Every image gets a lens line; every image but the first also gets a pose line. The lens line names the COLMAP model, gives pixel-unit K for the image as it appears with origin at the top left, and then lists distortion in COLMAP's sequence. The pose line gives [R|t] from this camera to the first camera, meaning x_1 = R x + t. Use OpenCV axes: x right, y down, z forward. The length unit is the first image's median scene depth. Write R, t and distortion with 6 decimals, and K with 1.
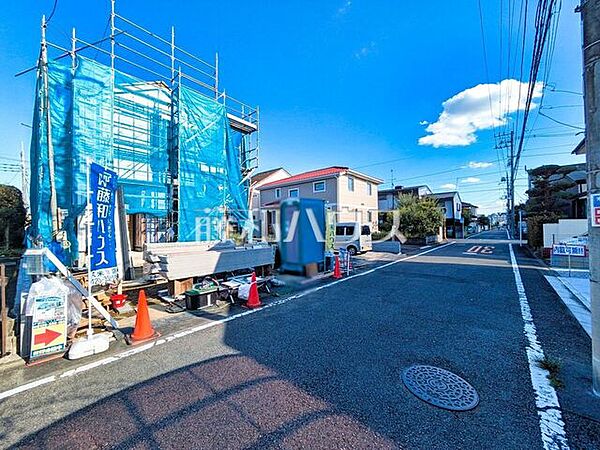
lens RADIAL K [[235.8, 0, 300.0], [0, 235.8, 225.0], [0, 0, 1]] dist [0.000714, 0.000138]
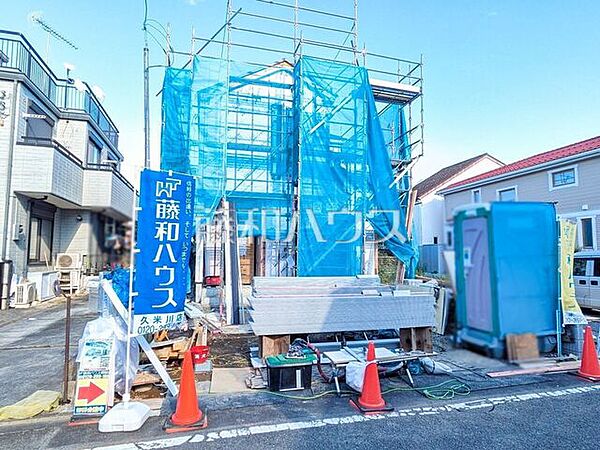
lens RADIAL K [[355.7, 0, 300.6], [0, 355.7, 230.3], [0, 0, 1]] dist [0.001309, -0.000272]
pose [[0.834753, -0.023028, -0.550143, 0.076273], [-0.009685, 0.998356, -0.056485, -0.004643], [0.550539, 0.052479, 0.833158, 0.140145]]
